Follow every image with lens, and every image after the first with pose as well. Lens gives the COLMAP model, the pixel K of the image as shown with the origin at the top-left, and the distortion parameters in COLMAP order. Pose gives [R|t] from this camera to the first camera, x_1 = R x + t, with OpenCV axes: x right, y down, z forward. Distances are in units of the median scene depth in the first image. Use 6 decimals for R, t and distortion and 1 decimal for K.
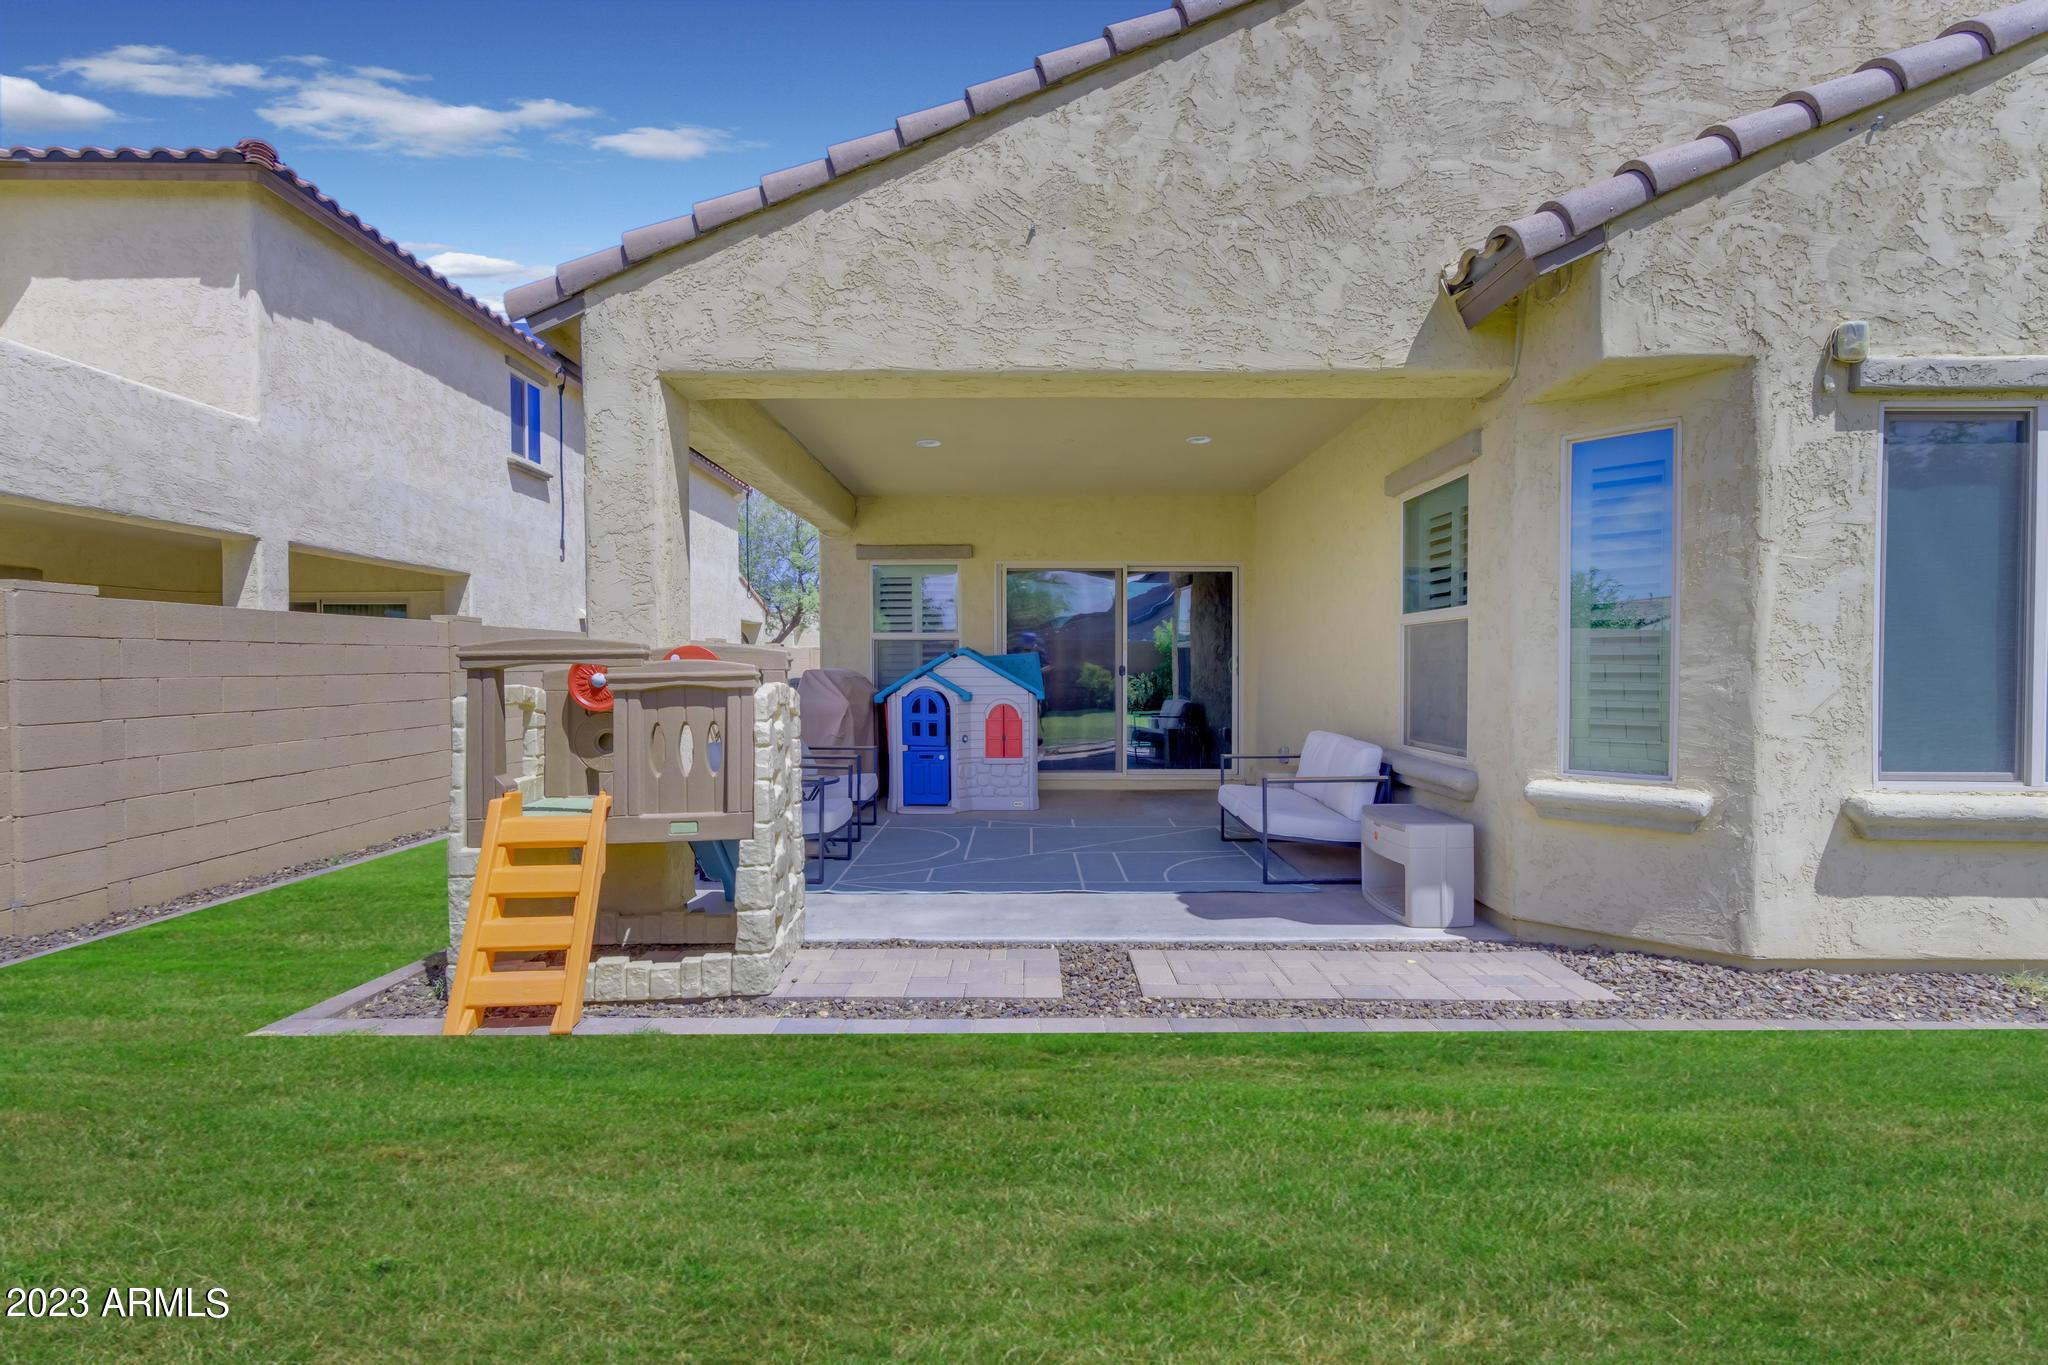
lens RADIAL K [[929.9, 0, 1024.0], [0, 929.9, 682.5], [0, 0, 1]] dist [0.001722, 0.001592]
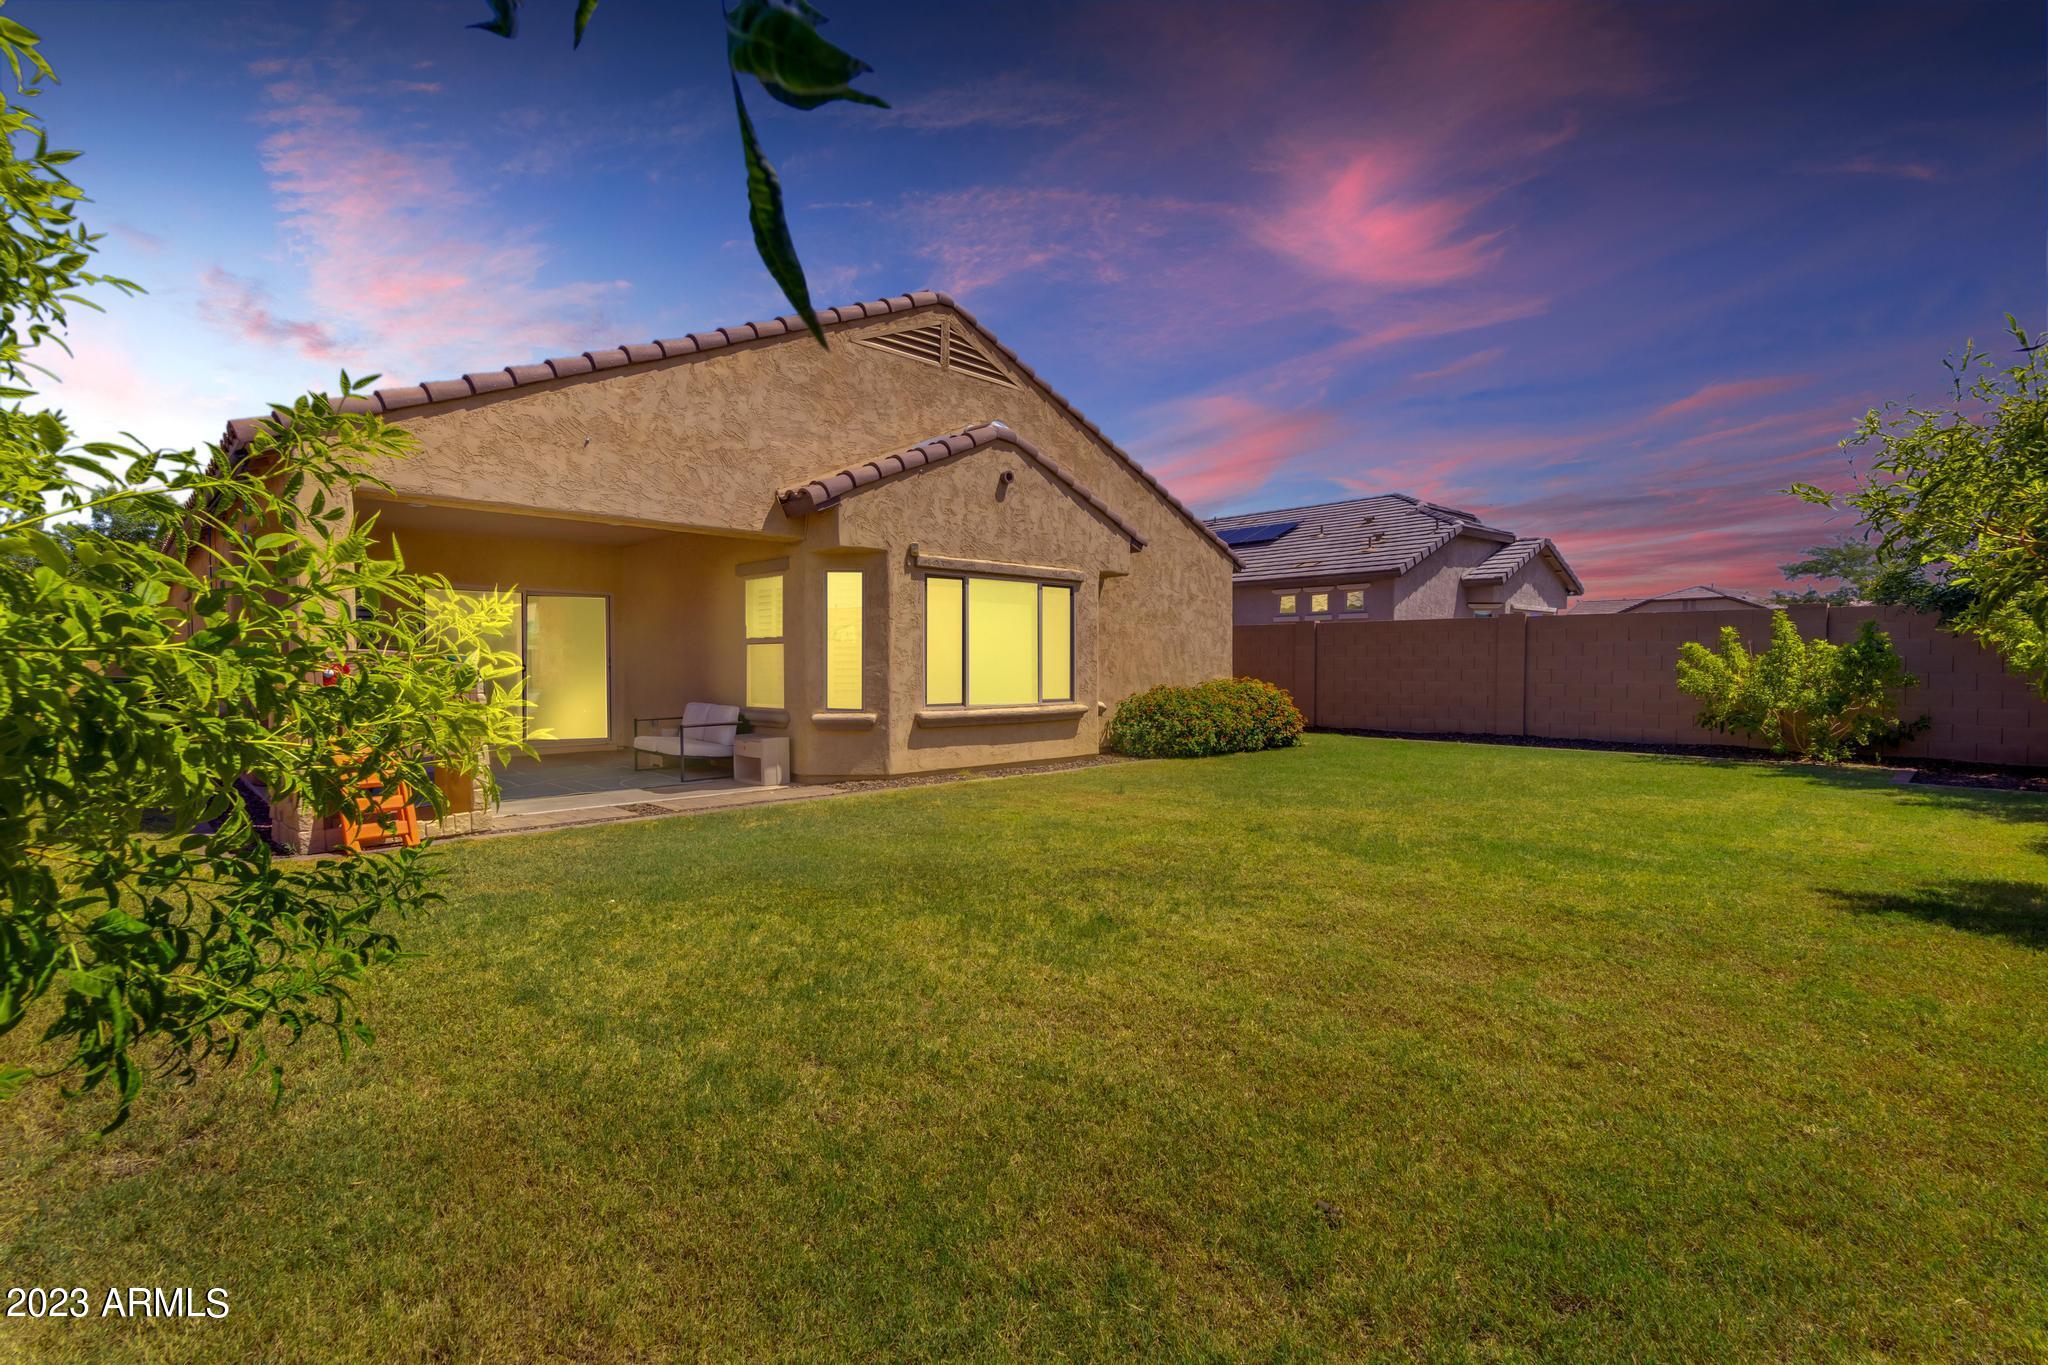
lens RADIAL K [[929.9, 0, 1024.0], [0, 929.9, 682.5], [0, 0, 1]] dist [0.001722, 0.001592]
pose [[0.705847, -0.012643, 0.708252, -0.732403], [0.011973, 0.999911, 0.005916, 0.018251], [-0.708263, 0.004304, 0.705935, -1.019540]]
